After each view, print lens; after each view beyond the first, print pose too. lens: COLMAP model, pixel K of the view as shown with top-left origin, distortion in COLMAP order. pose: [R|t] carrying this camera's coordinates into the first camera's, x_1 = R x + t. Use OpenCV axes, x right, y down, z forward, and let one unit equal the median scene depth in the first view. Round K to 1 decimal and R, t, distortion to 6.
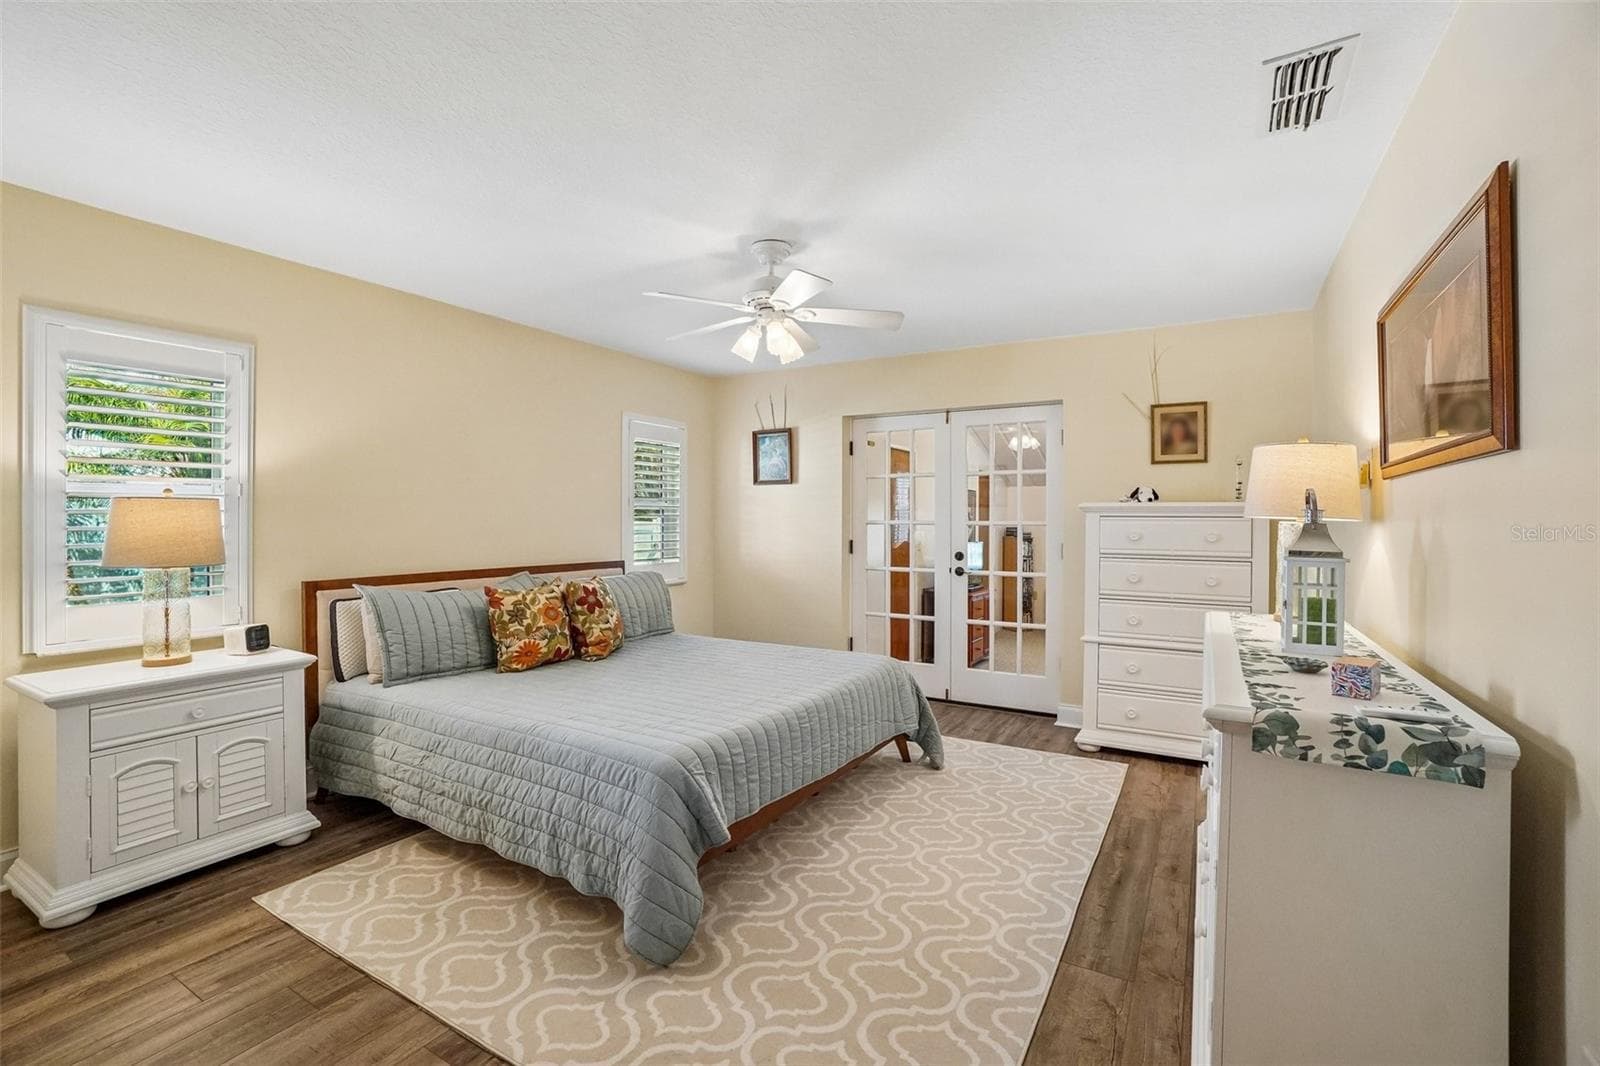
lens RADIAL K [[702.0, 0, 800.8], [0, 702.0, 519.1], [0, 0, 1]] dist [-0.048245, 0.015834]
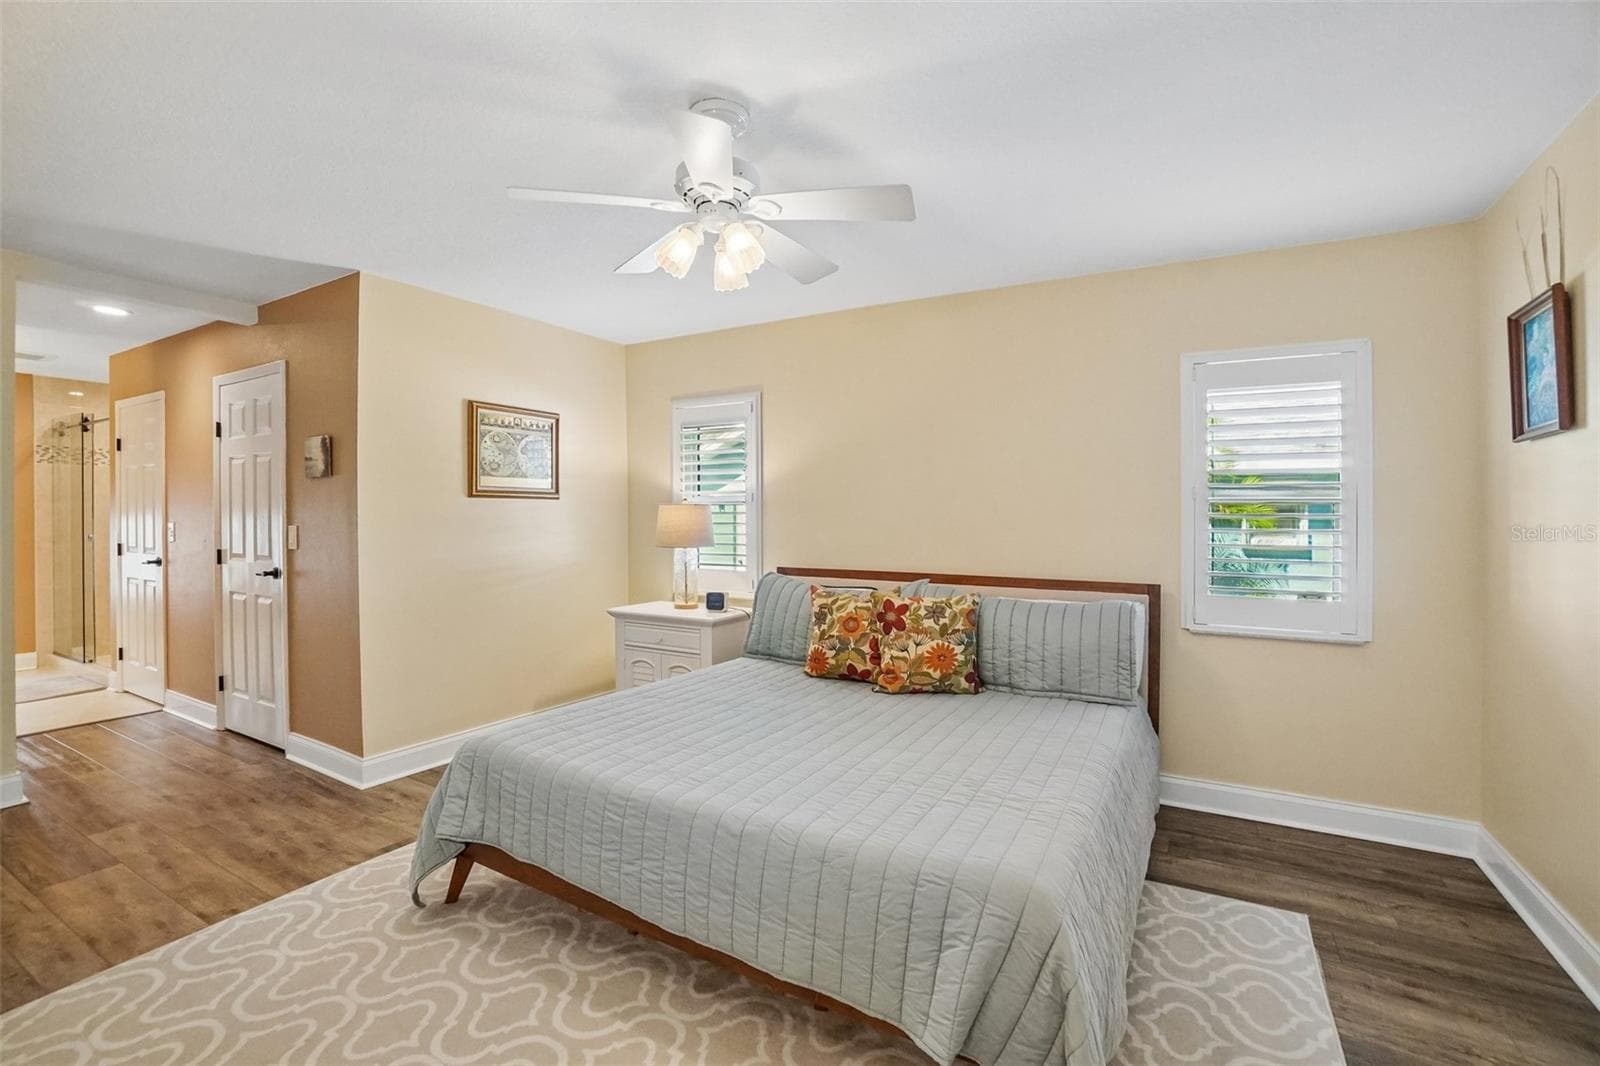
lens RADIAL K [[702.0, 0, 790.8], [0, 702.0, 522.5], [0, 0, 1]] dist [-0.048245, 0.015834]
pose [[0.012061, 0.001080, -0.999927, 0.584189], [-0.007456, 0.999972, 0.000990, 0.004437], [0.999899, 0.007444, 0.012069, 0.983517]]
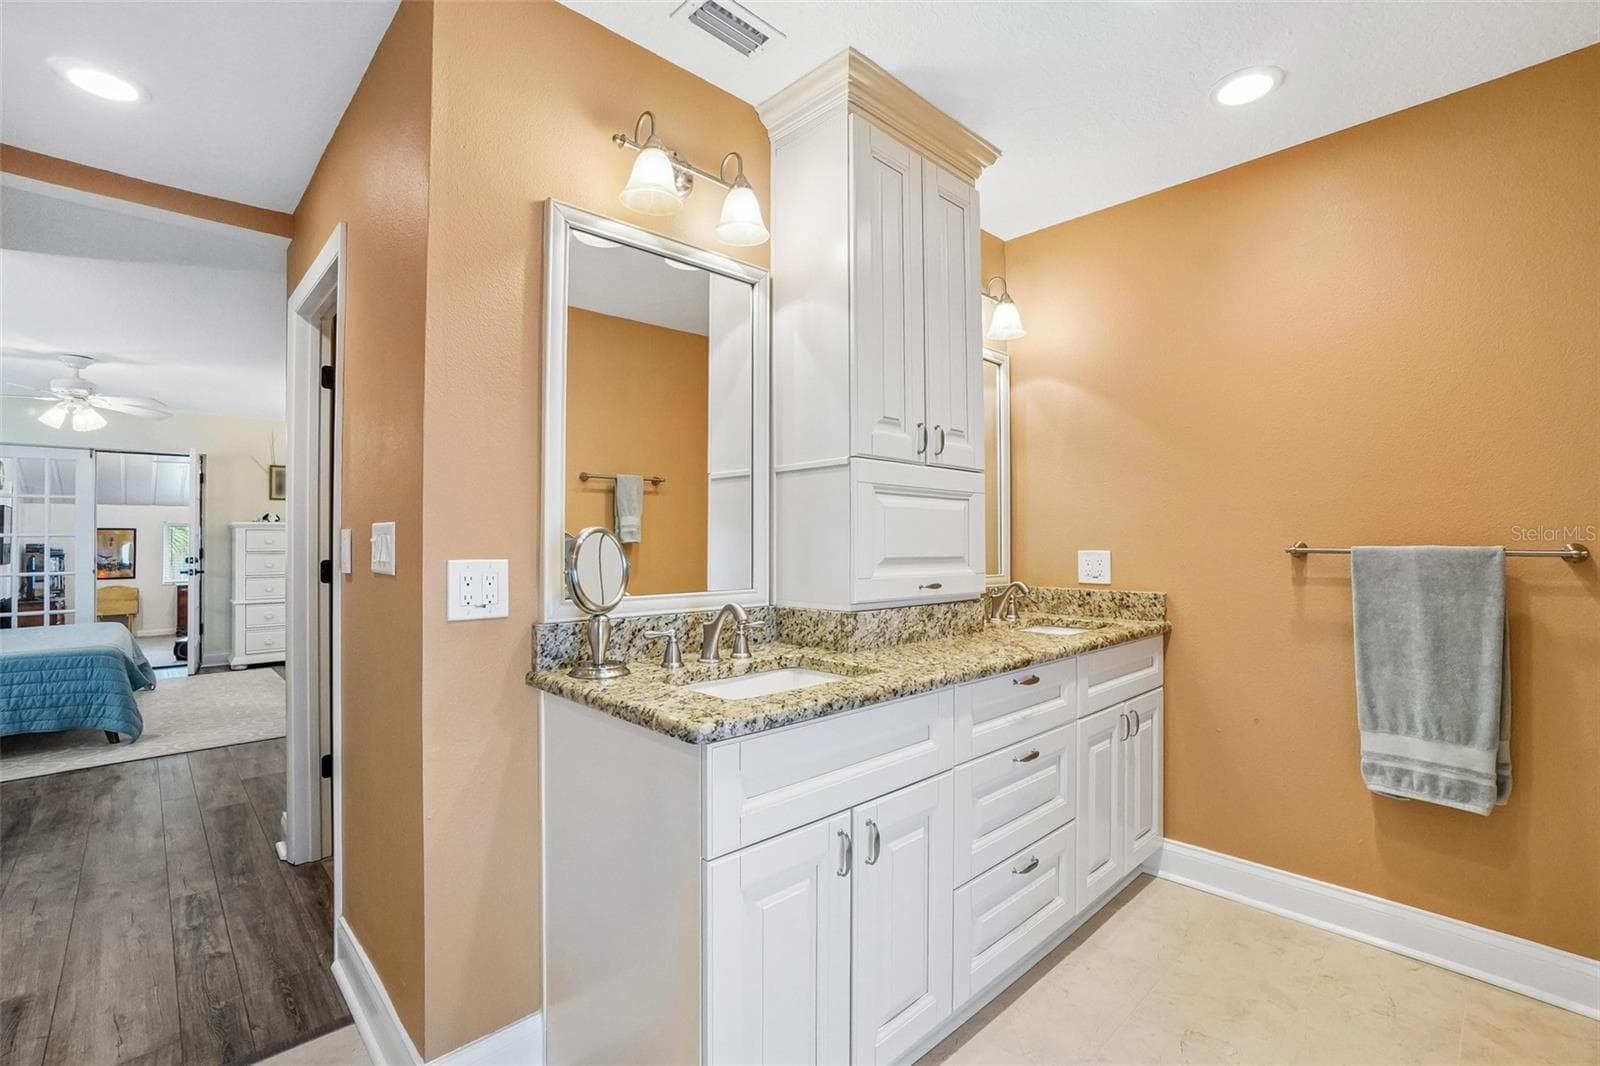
lens RADIAL K [[702.0, 0, 806.3], [0, 702.0, 530.9], [0, 0, 1]] dist [-0.048245, 0.015834]
pose [[0.252828, 0.002903, 0.967507, -1.033599], [0.009919, 0.999935, -0.005593, 0.027295], [-0.967460, 0.011011, 0.252783, -0.928655]]
